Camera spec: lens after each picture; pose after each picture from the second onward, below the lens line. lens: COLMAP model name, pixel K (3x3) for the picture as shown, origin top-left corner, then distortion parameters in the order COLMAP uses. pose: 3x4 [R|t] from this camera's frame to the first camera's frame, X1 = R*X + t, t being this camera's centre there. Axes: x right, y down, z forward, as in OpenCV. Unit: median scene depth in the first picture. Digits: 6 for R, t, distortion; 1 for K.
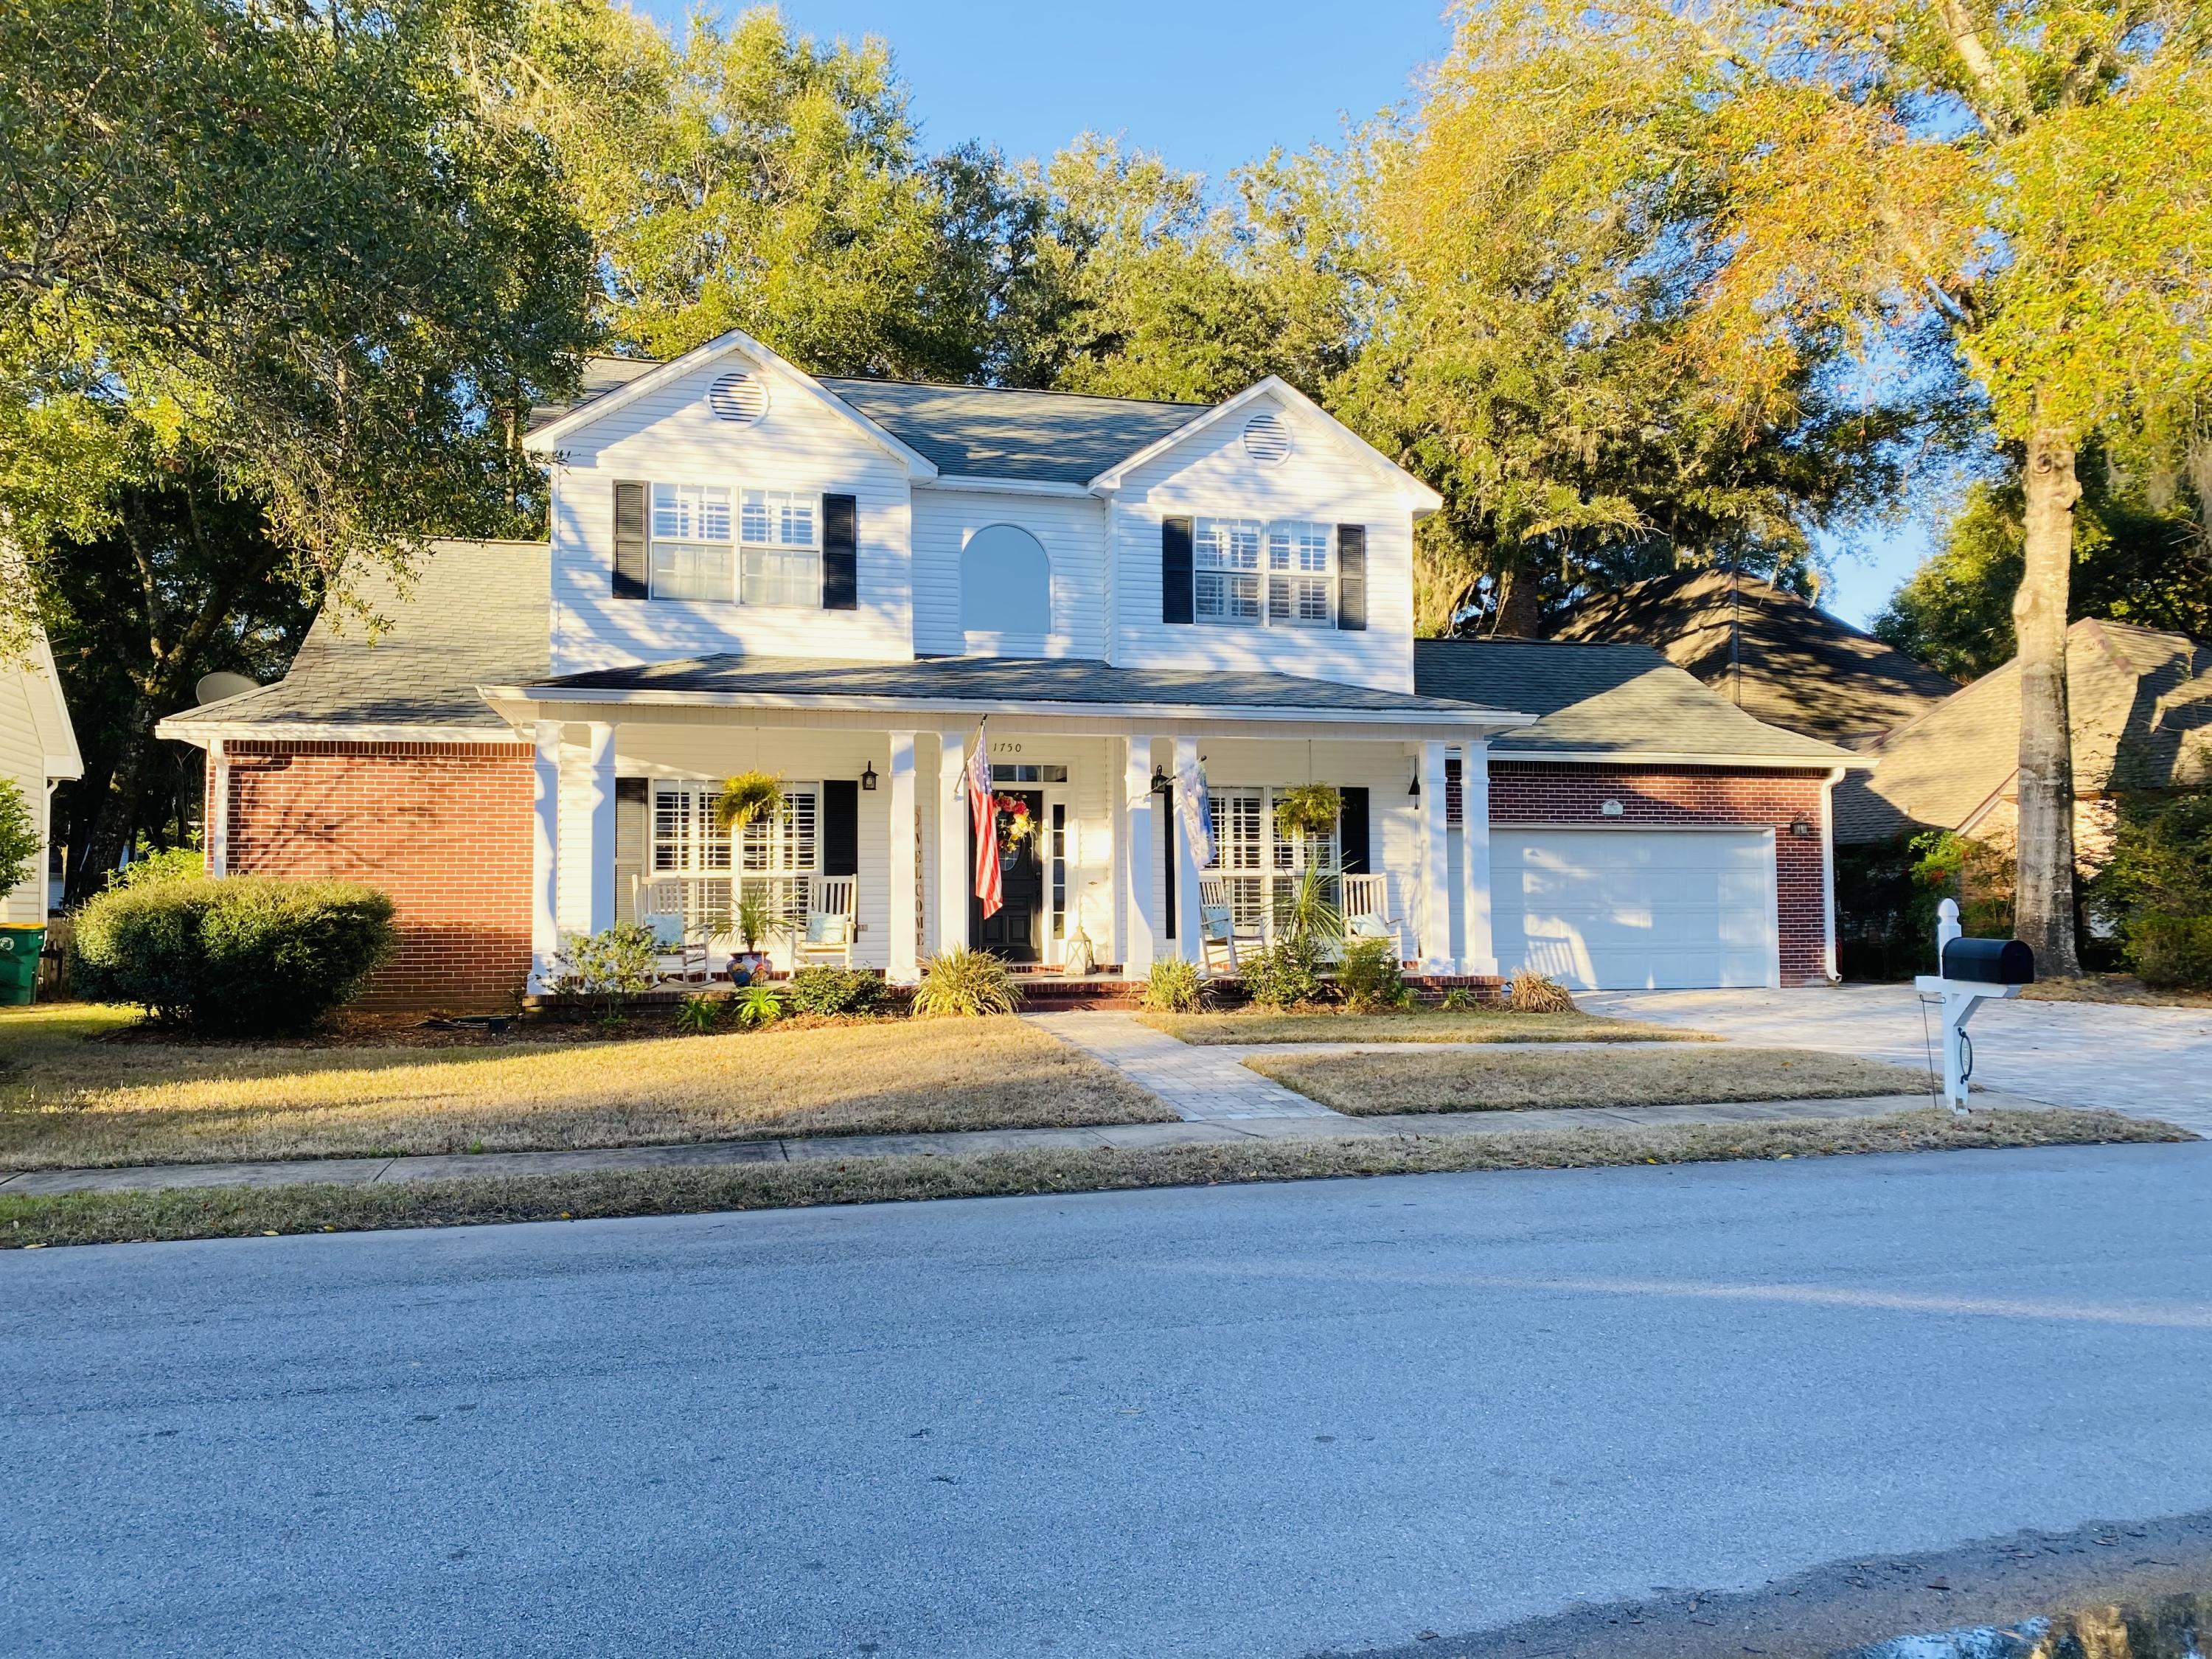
lens RADIAL K [[1660.9, 0, 1111.7], [0, 1660.9, 816.7], [0, 0, 1]] dist [0.056288, -0.053113]
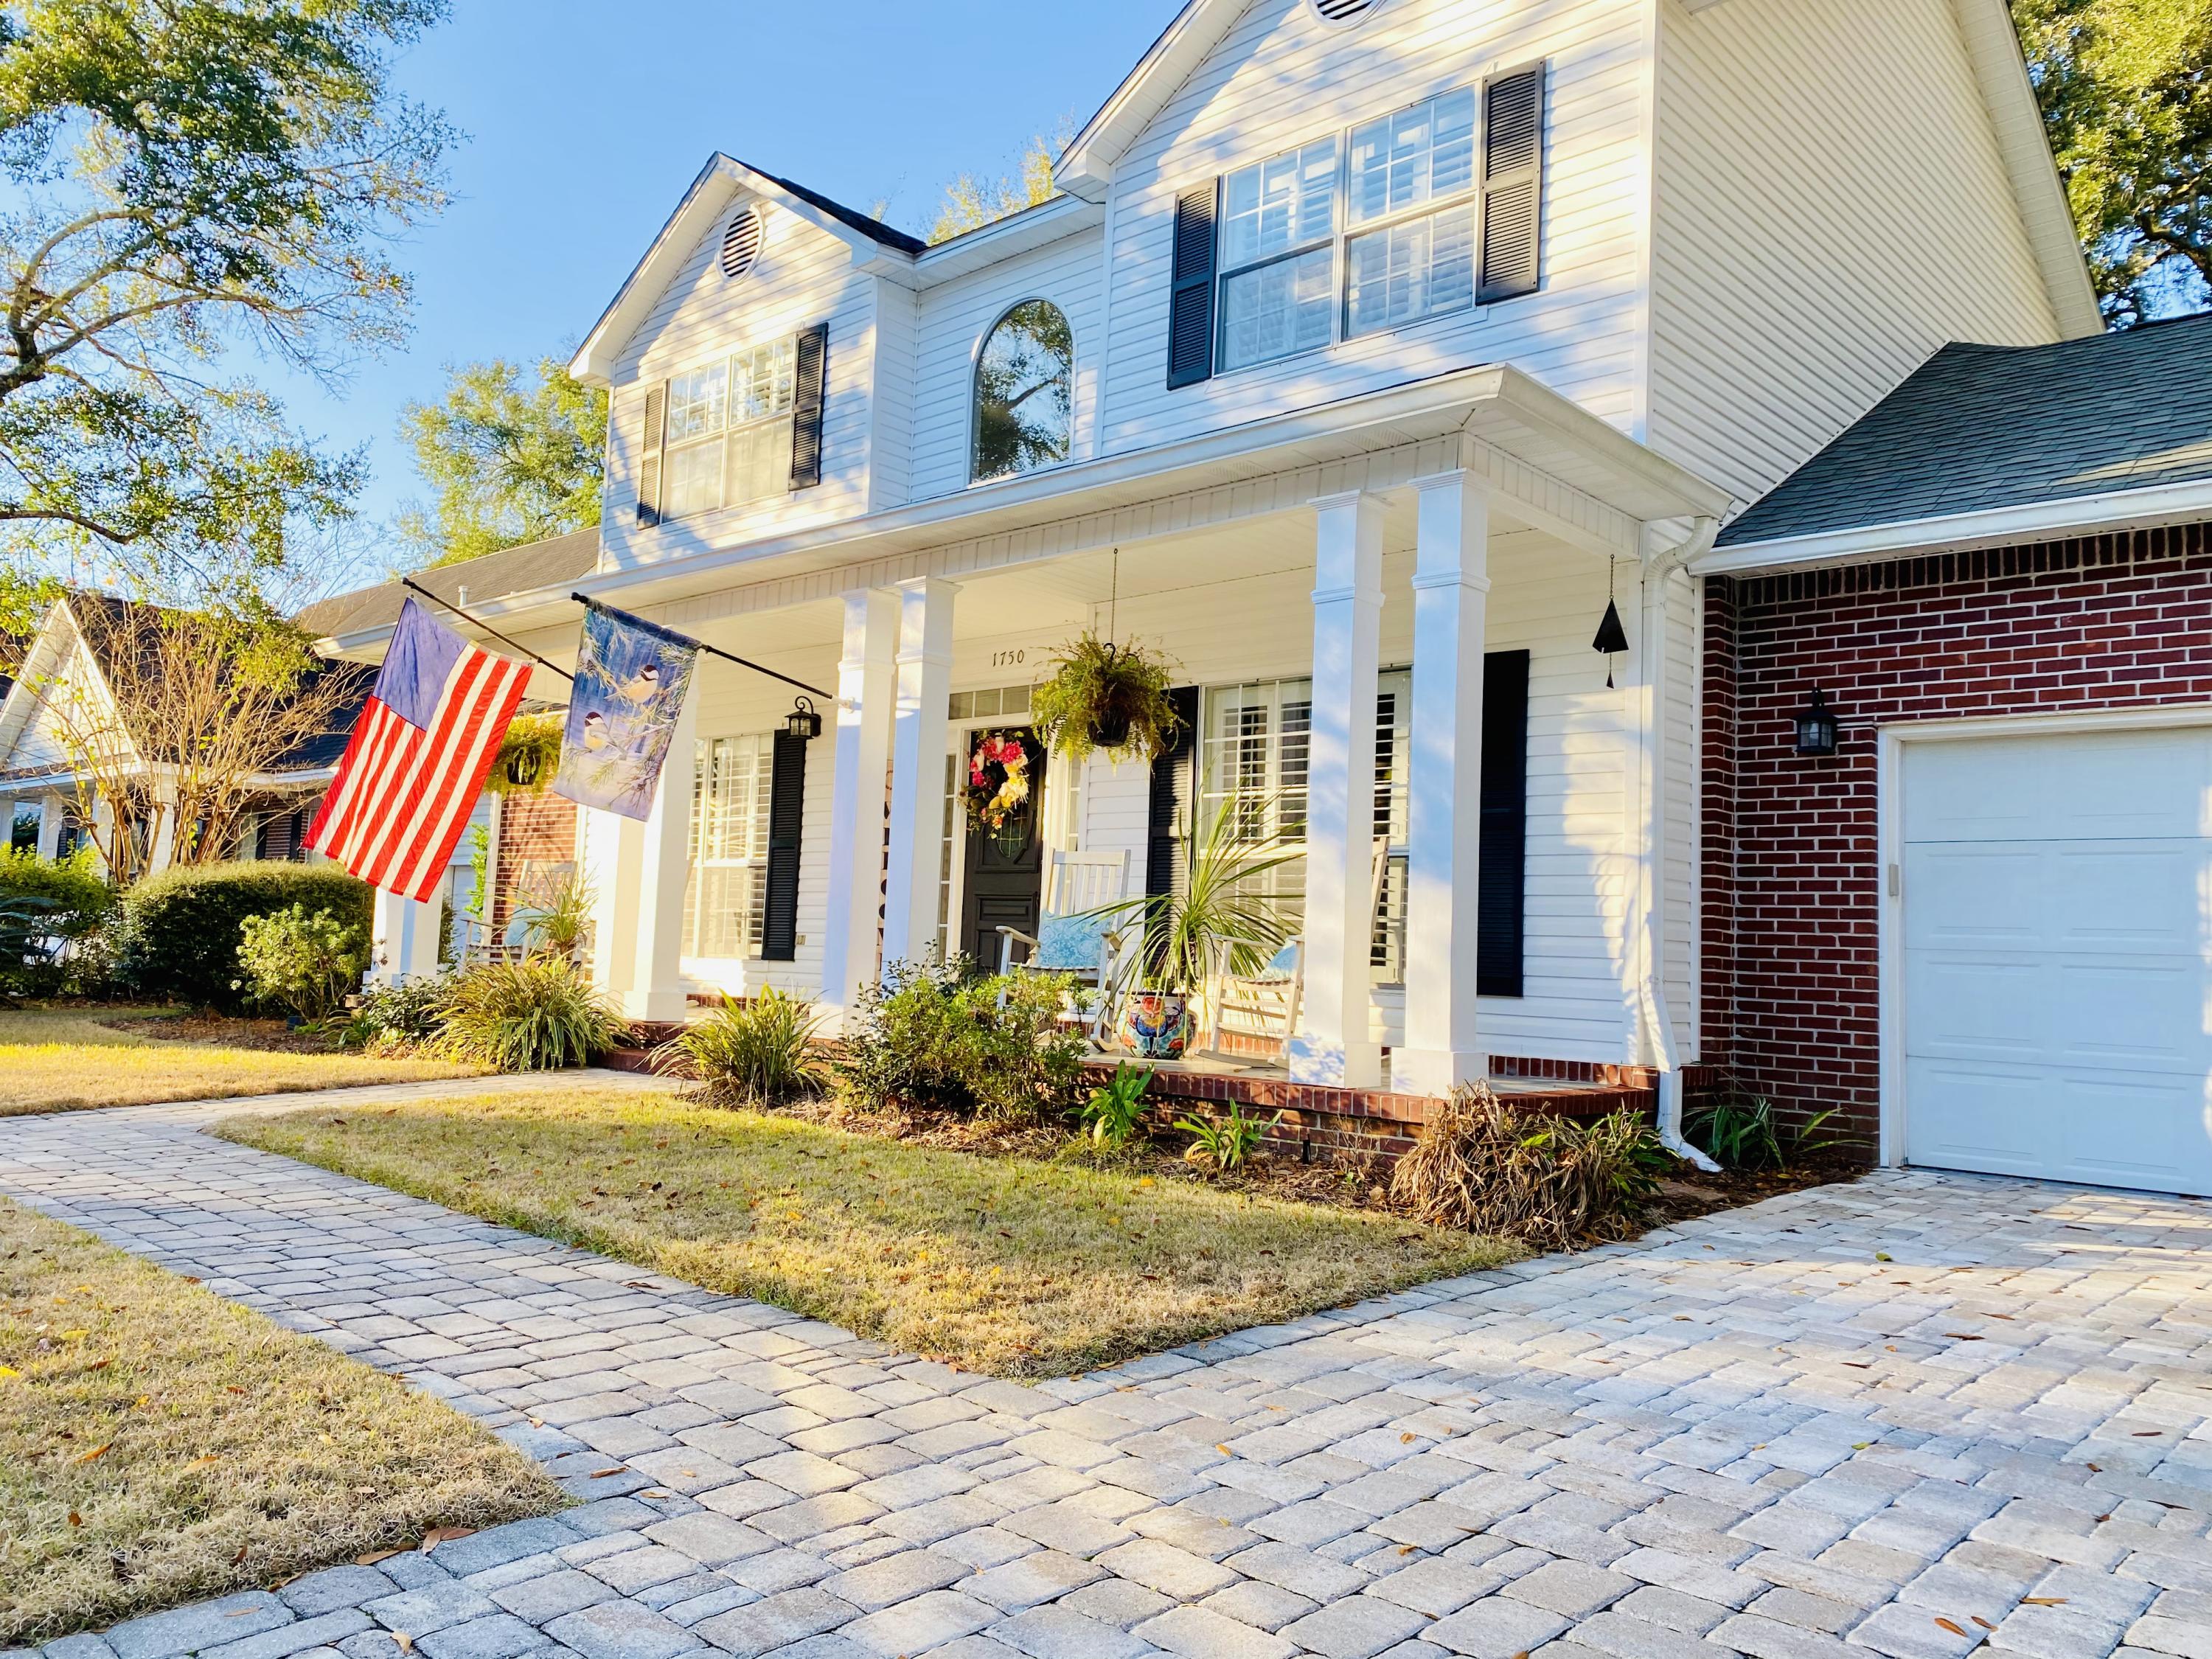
lens RADIAL K [[1660.9, 0, 1102.4], [0, 1660.9, 830.0], [0, 0, 1]] dist [0.056288, -0.053113]
pose [[0.522487, -0.039285, -0.851742, 0.497431], [-0.000500, 0.998924, -0.046380, 0.052259], [0.852647, 0.024658, 0.521905, 0.731822]]
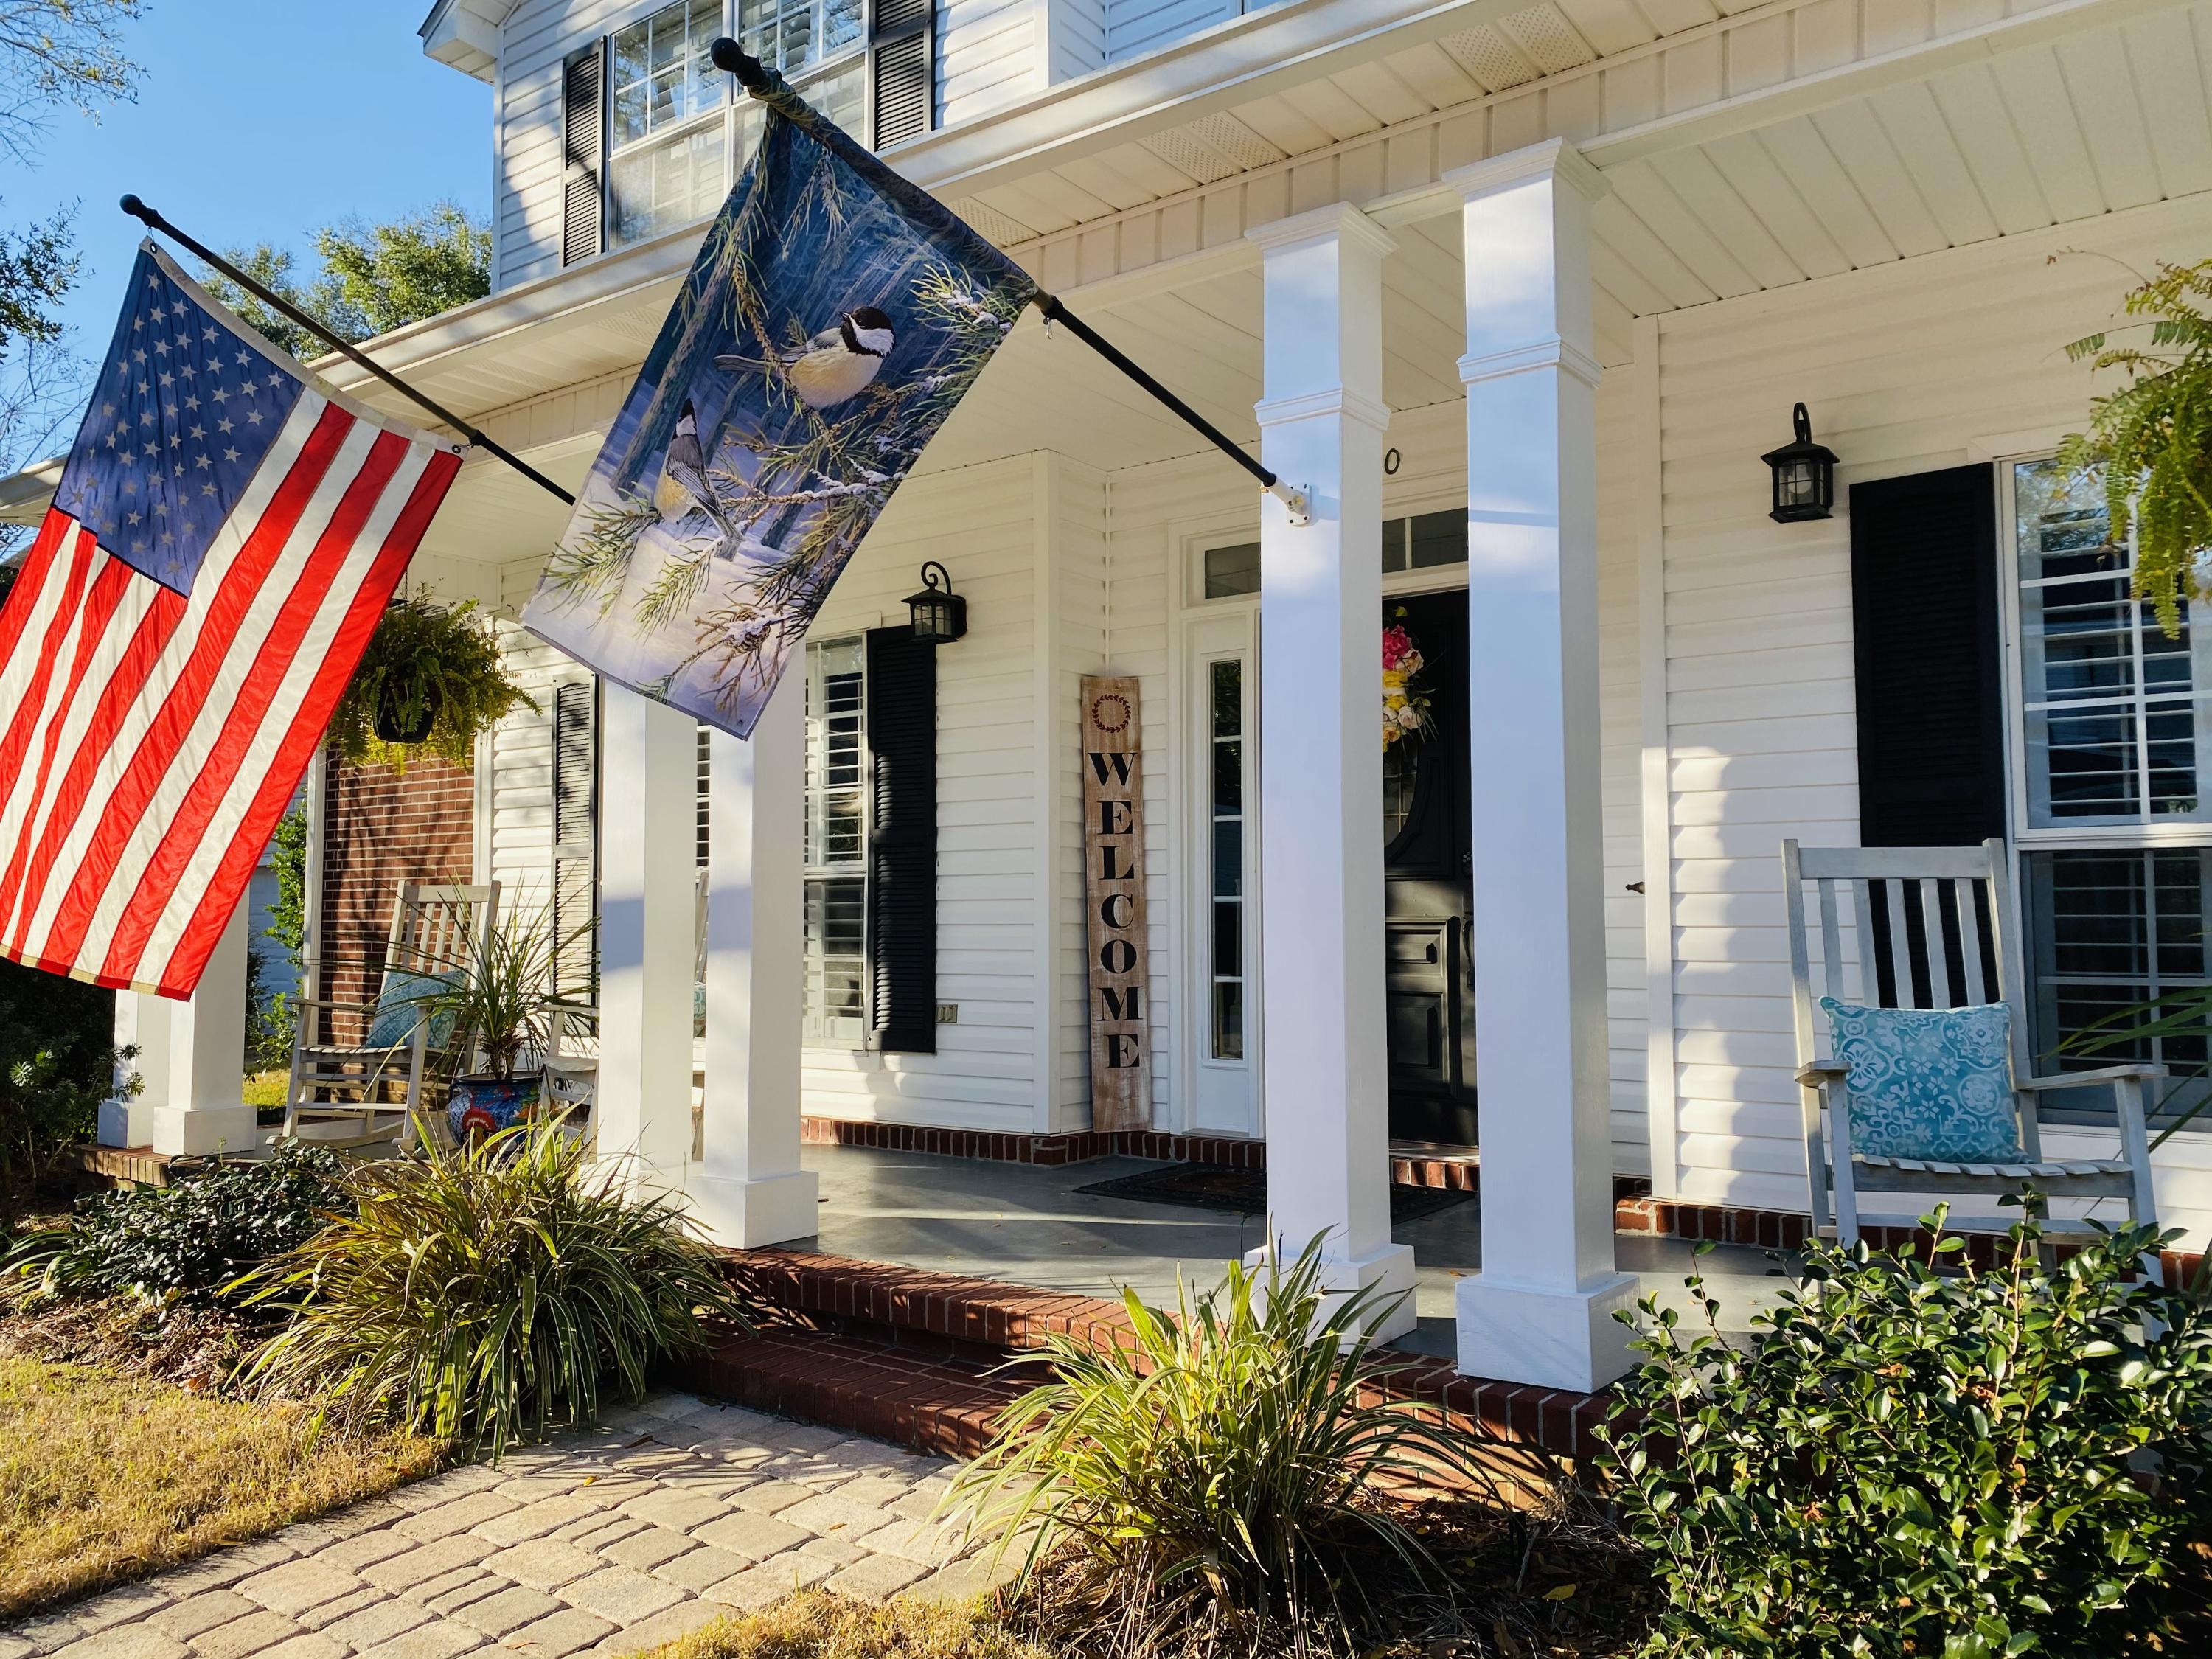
lens RADIAL K [[1660.9, 0, 1103.0], [0, 1660.9, 836.8], [0, 0, 1]] dist [0.056288, -0.053113]
pose [[0.612490, -0.035367, -0.789687, 0.165173], [0.038715, 0.999142, -0.014720, 0.033134], [0.789530, -0.021557, 0.613334, 0.784889]]
